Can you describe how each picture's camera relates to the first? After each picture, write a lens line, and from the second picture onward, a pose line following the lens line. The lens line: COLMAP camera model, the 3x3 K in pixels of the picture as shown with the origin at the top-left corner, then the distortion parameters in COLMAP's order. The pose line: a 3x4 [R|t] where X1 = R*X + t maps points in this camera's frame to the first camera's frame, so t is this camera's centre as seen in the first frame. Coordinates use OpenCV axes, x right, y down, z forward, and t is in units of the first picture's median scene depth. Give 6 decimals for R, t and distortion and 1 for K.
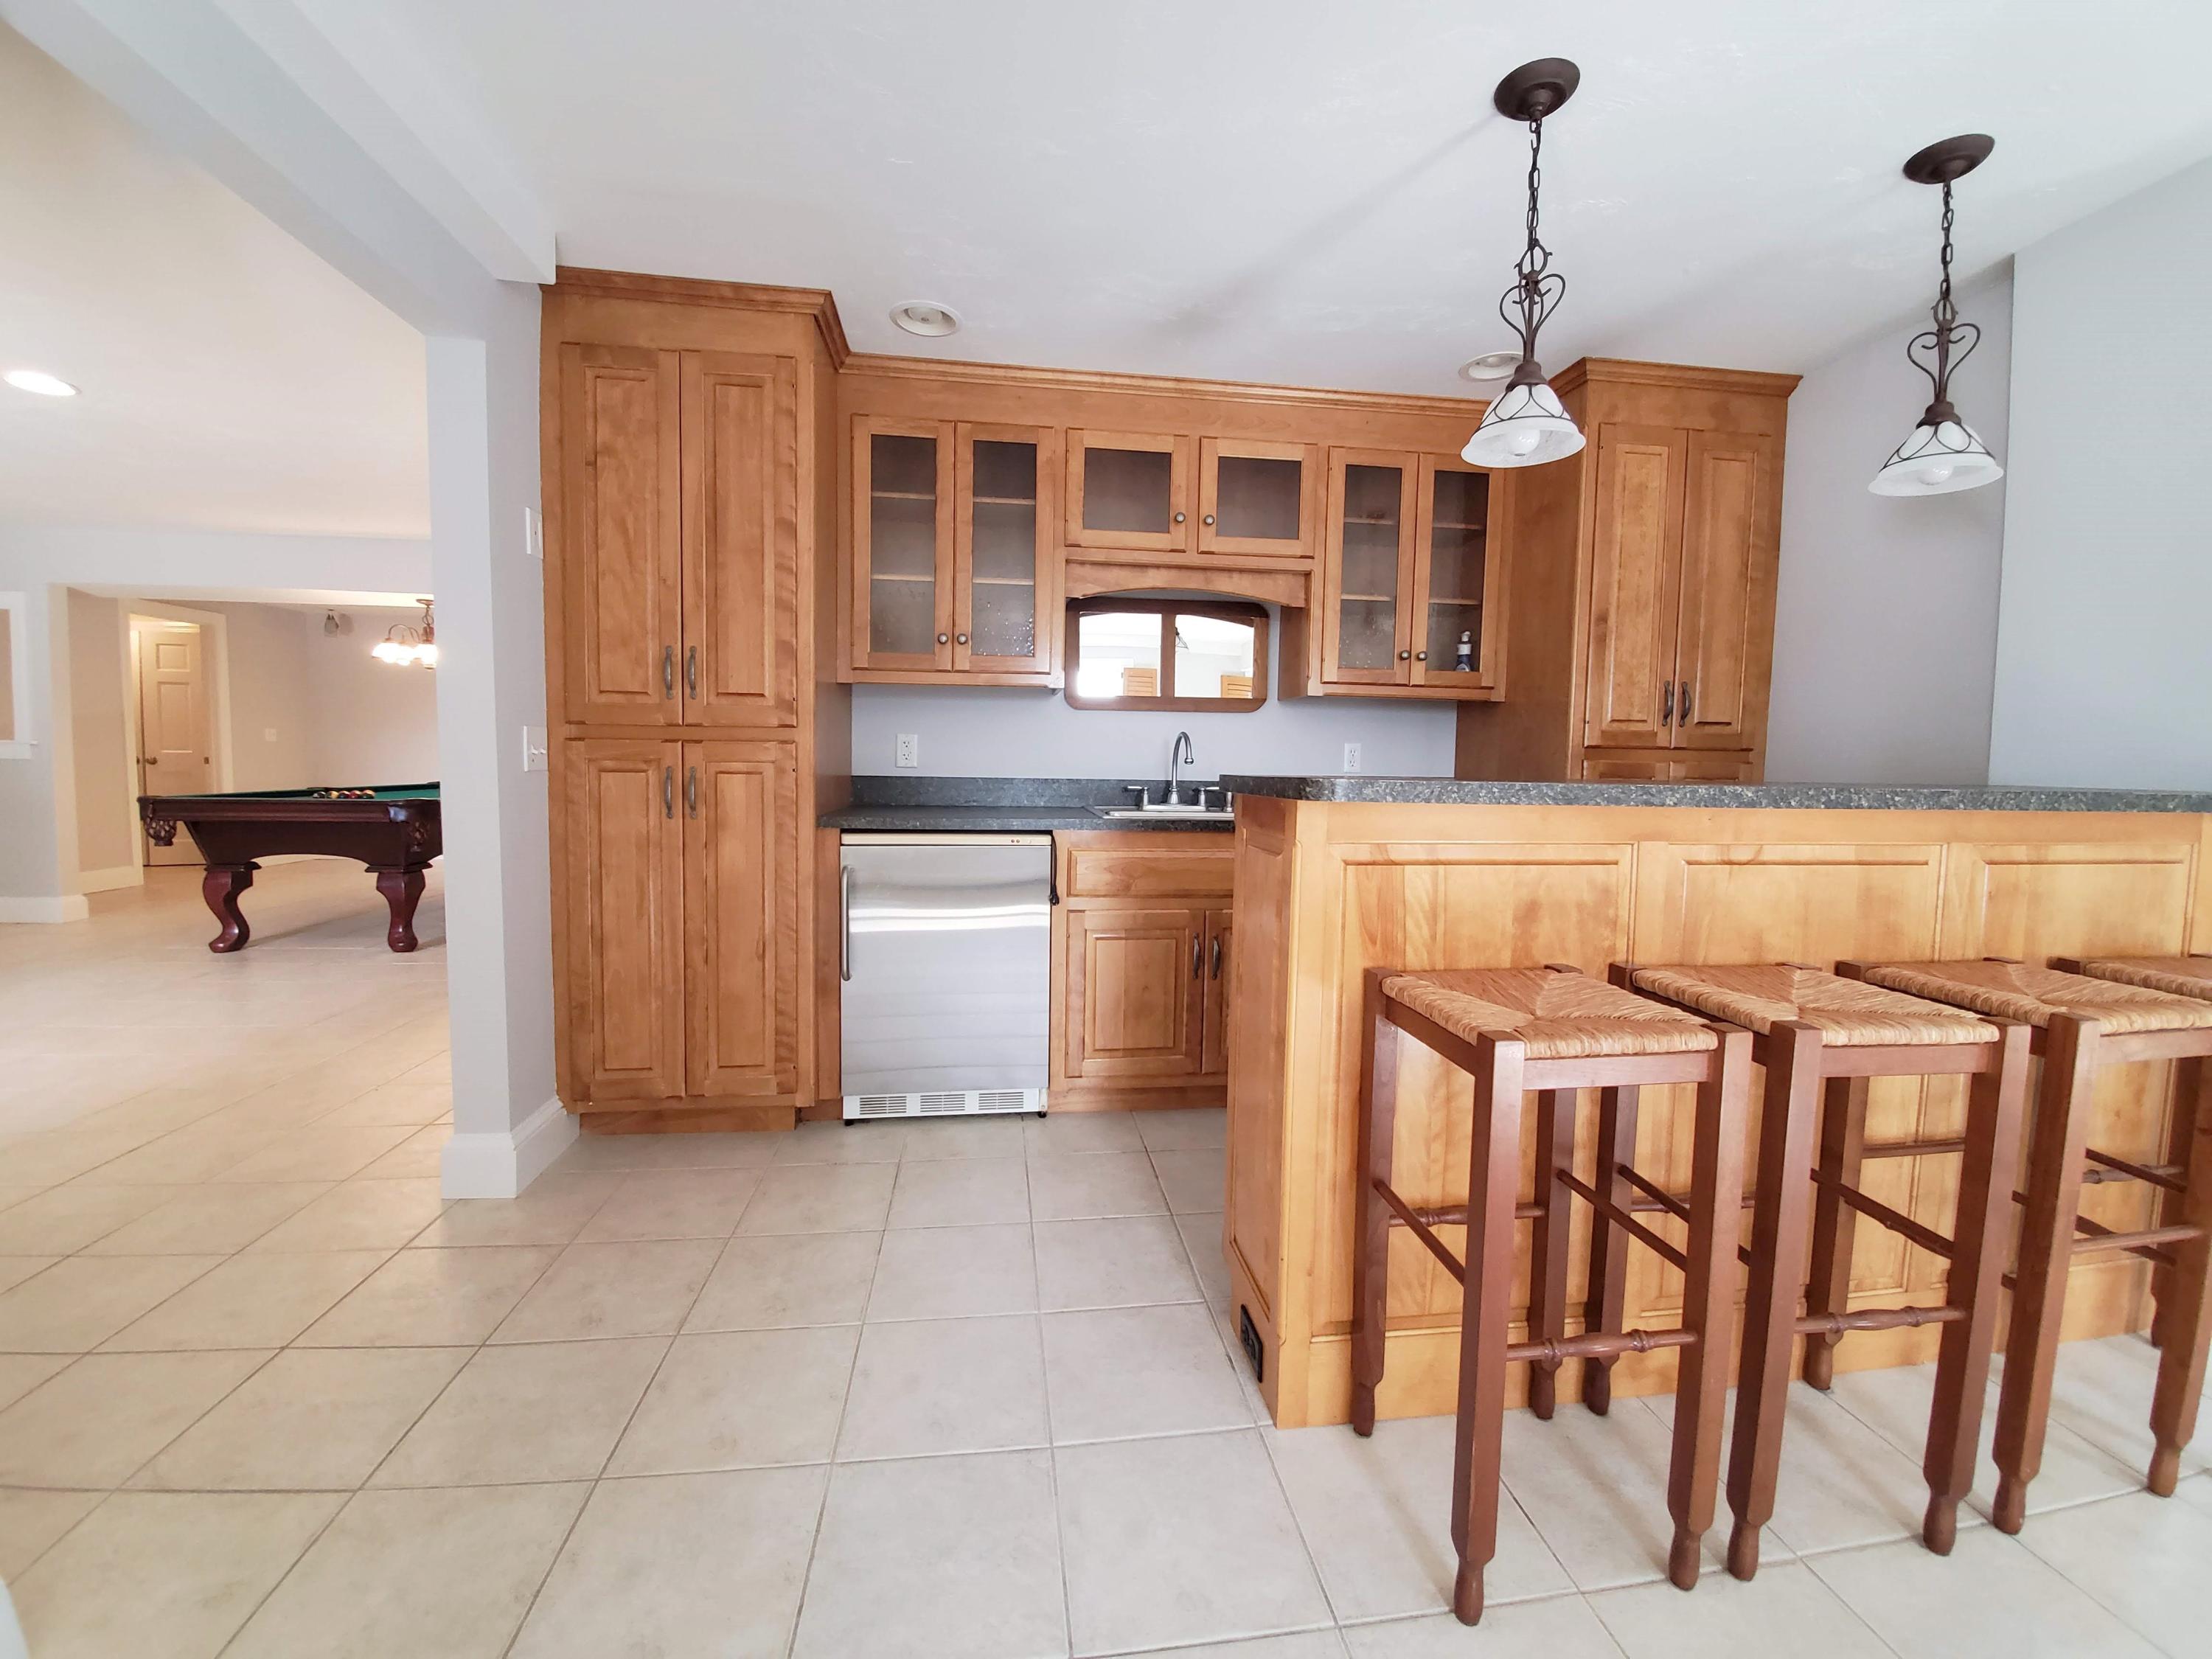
lens RADIAL K [[873.2, 0, 1106.4], [0, 873.2, 815.5], [0, 0, 1]] dist [0.014431, -0.017732]
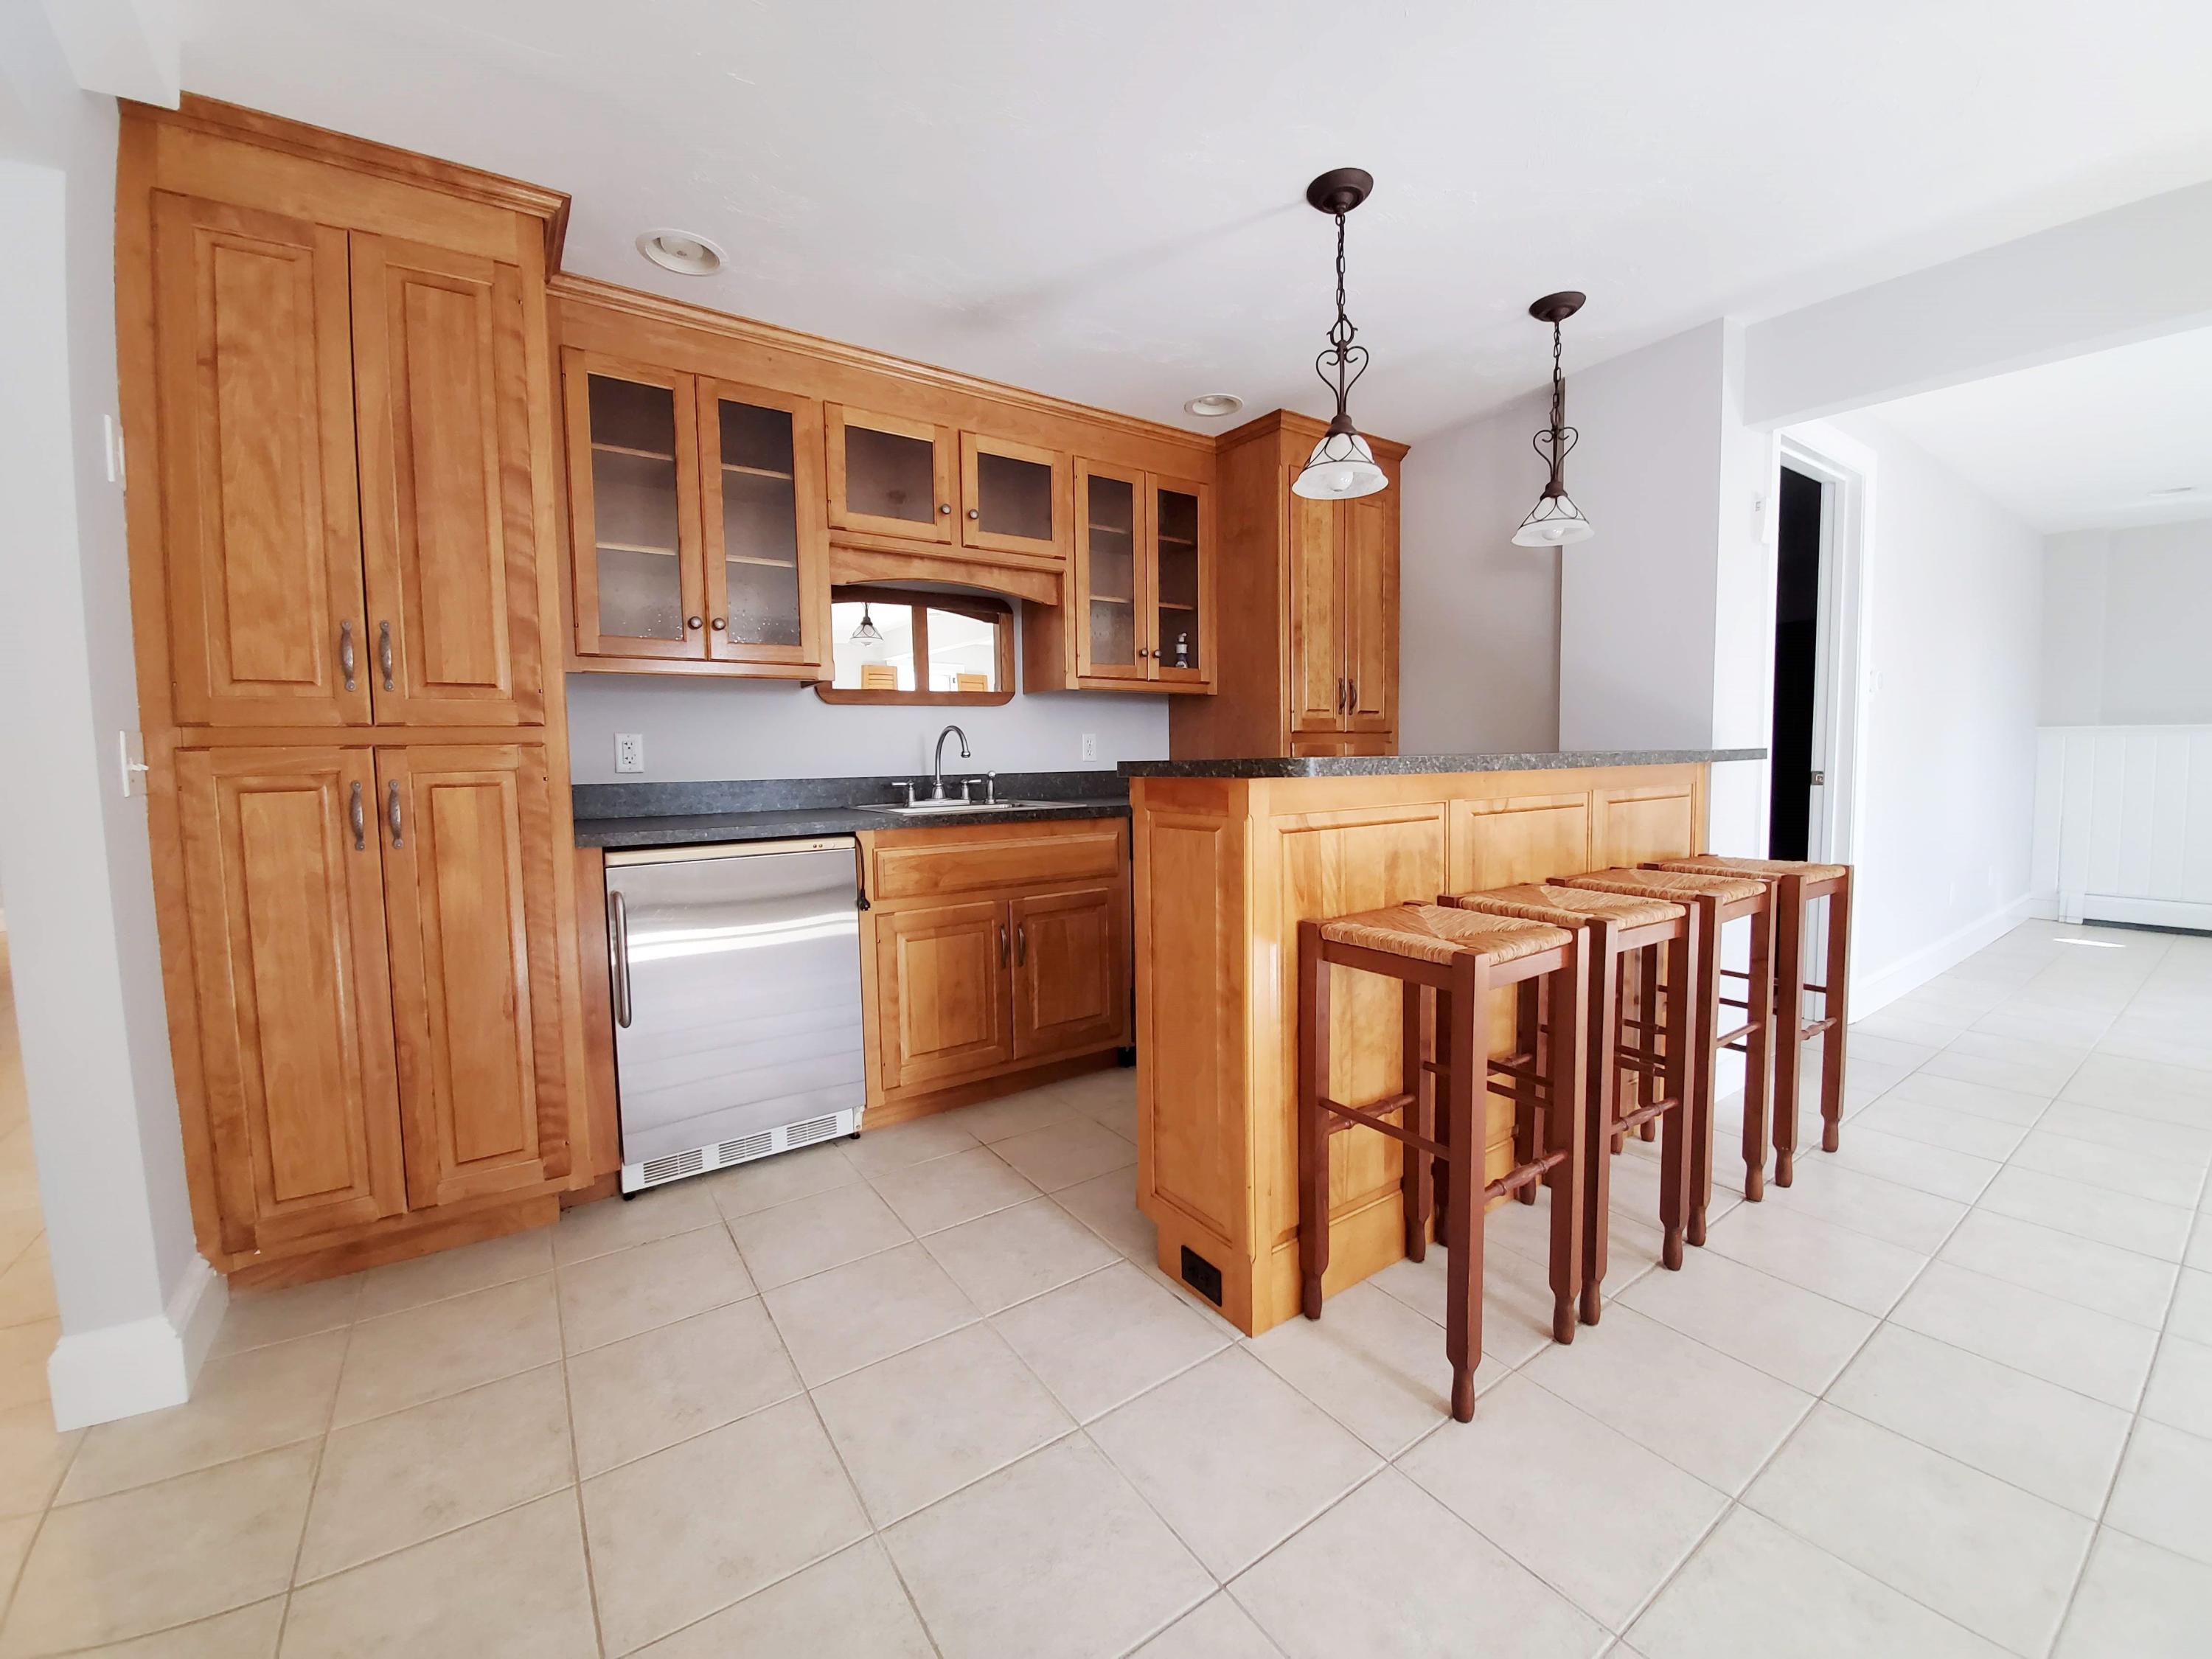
lens RADIAL K [[873.2, 0, 1106.4], [0, 873.2, 815.5], [0, 0, 1]] dist [0.014431, -0.017732]
pose [[0.889358, -0.062237, 0.452955, -0.266070], [0.060387, 0.998002, 0.018560, -0.001637], [-0.453205, 0.010846, 0.891340, 0.044050]]
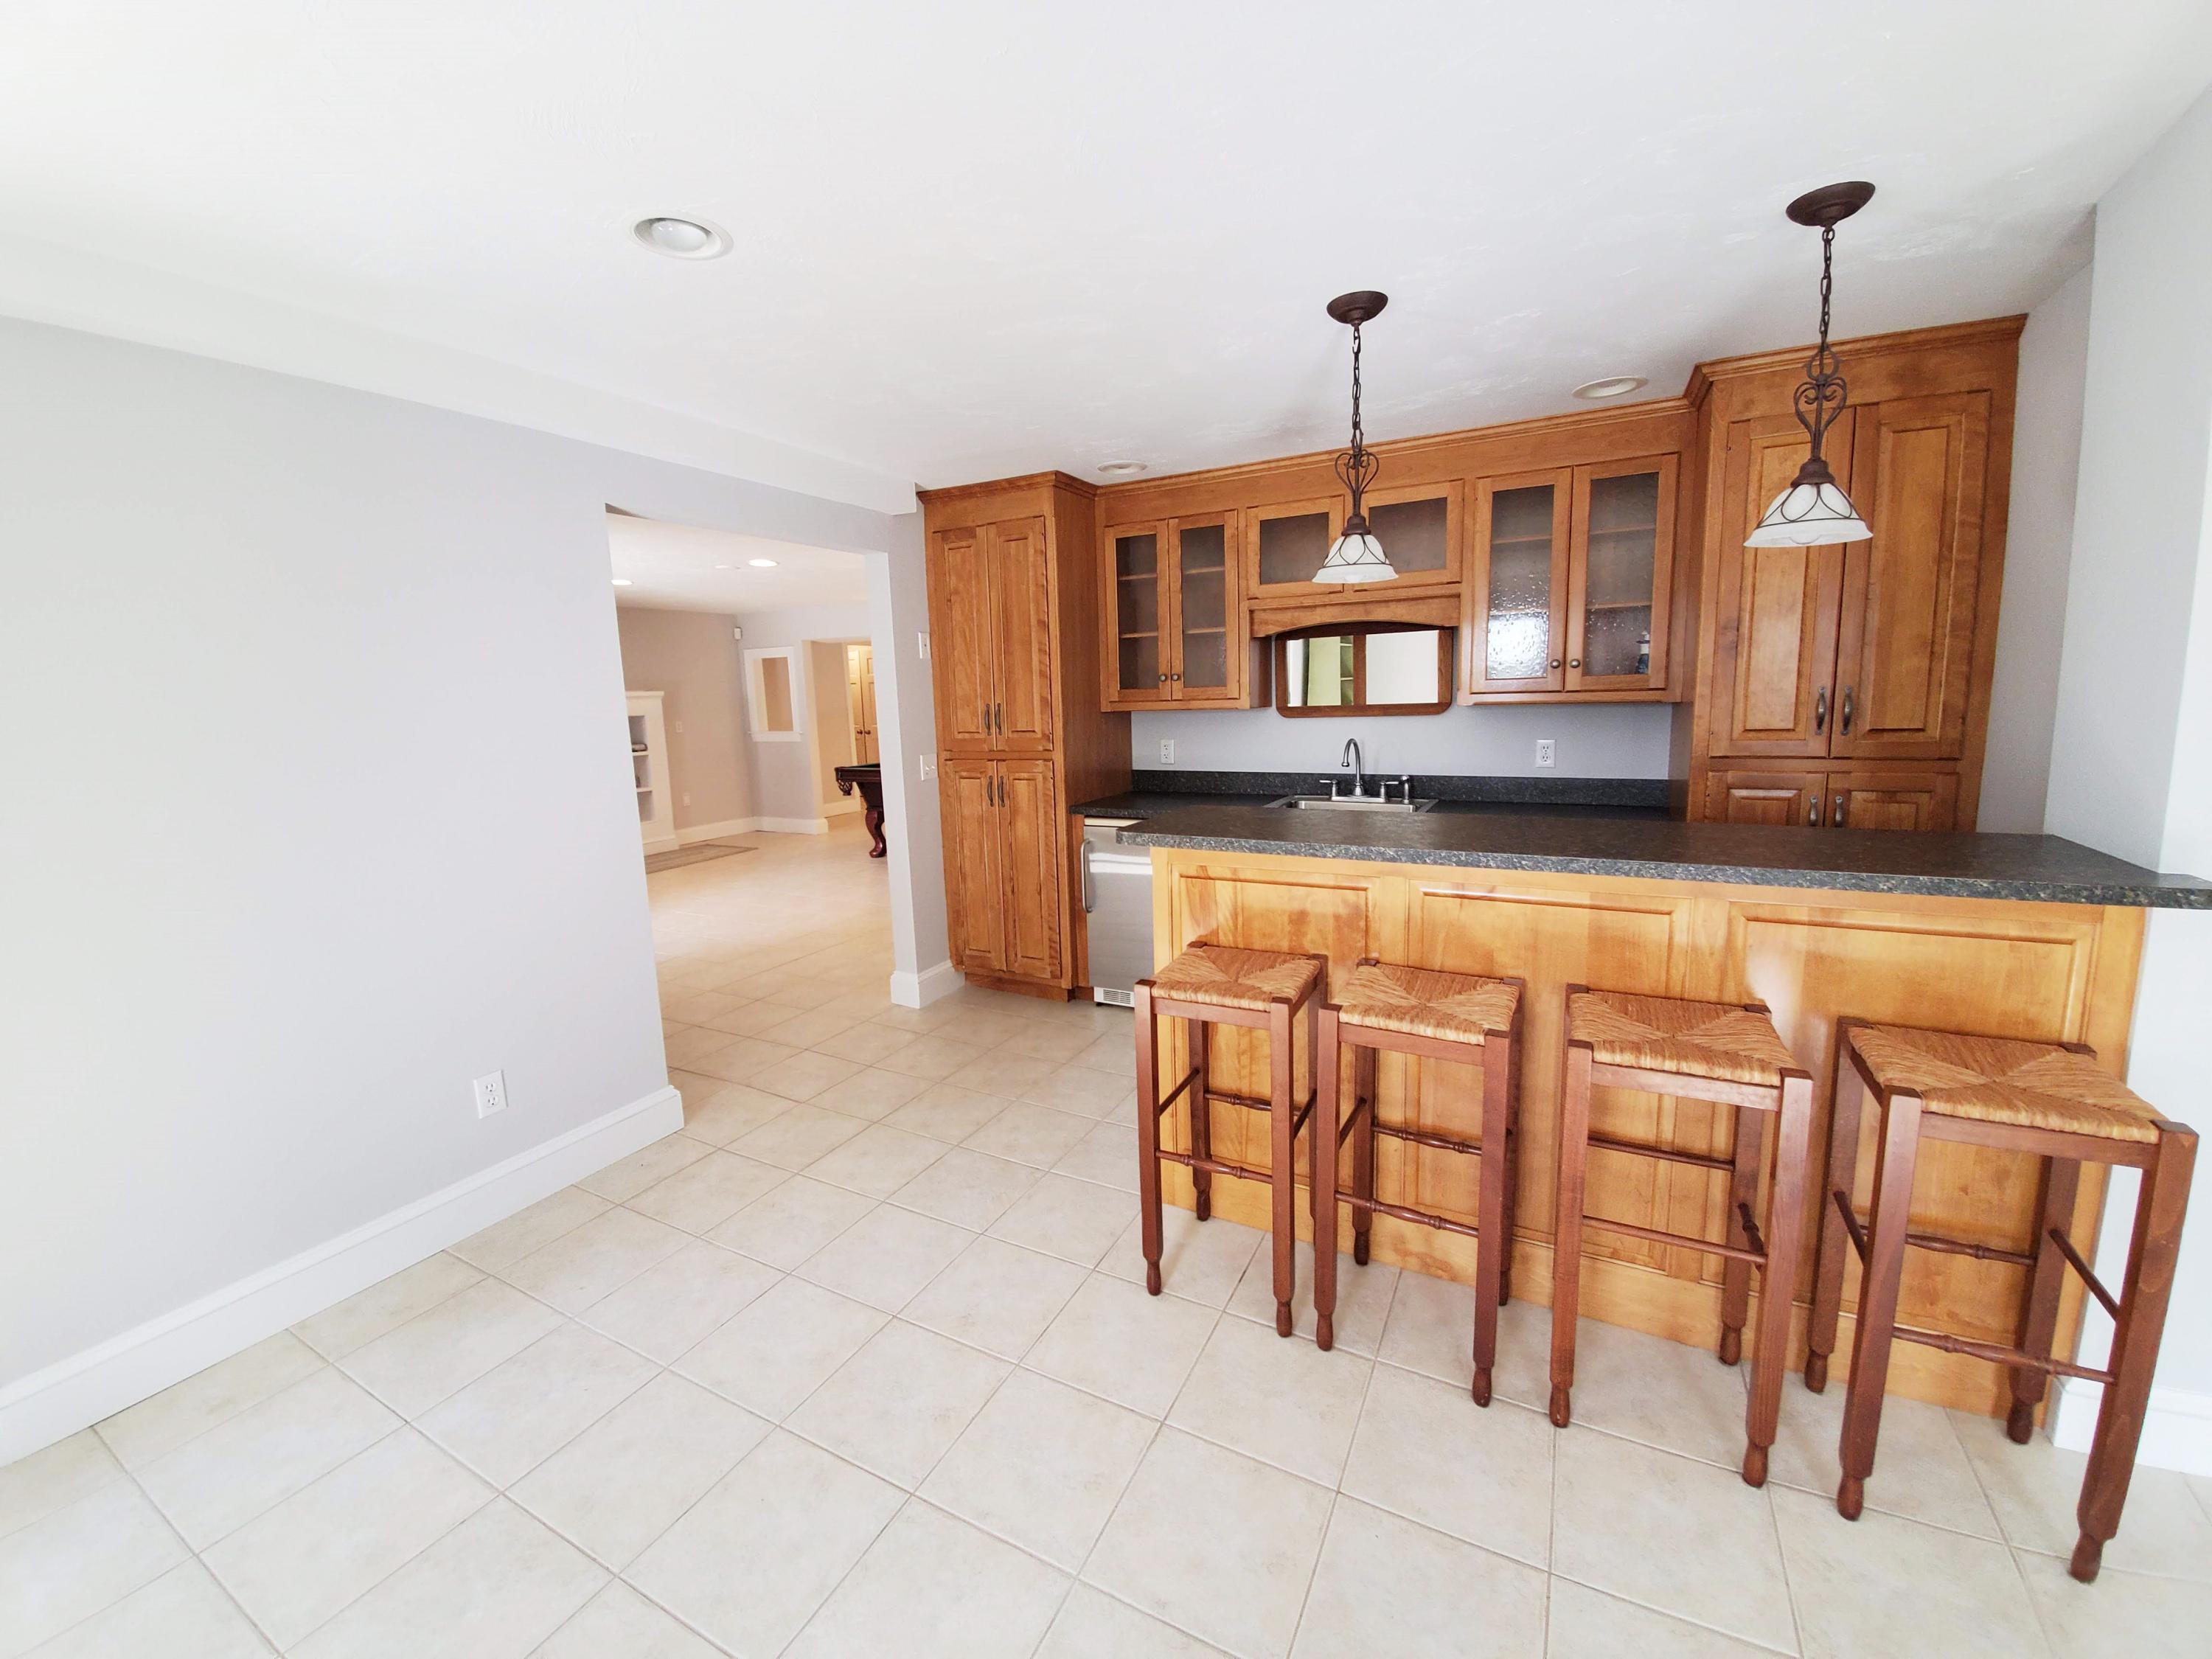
lens RADIAL K [[873.2, 0, 1106.4], [0, 873.2, 815.5], [0, 0, 1]] dist [0.014431, -0.017732]
pose [[0.814866, 0.040049, -0.578264, 0.644128], [0.007989, 0.996739, 0.080290, -0.111271], [0.579594, -0.070046, 0.811889, -0.232925]]
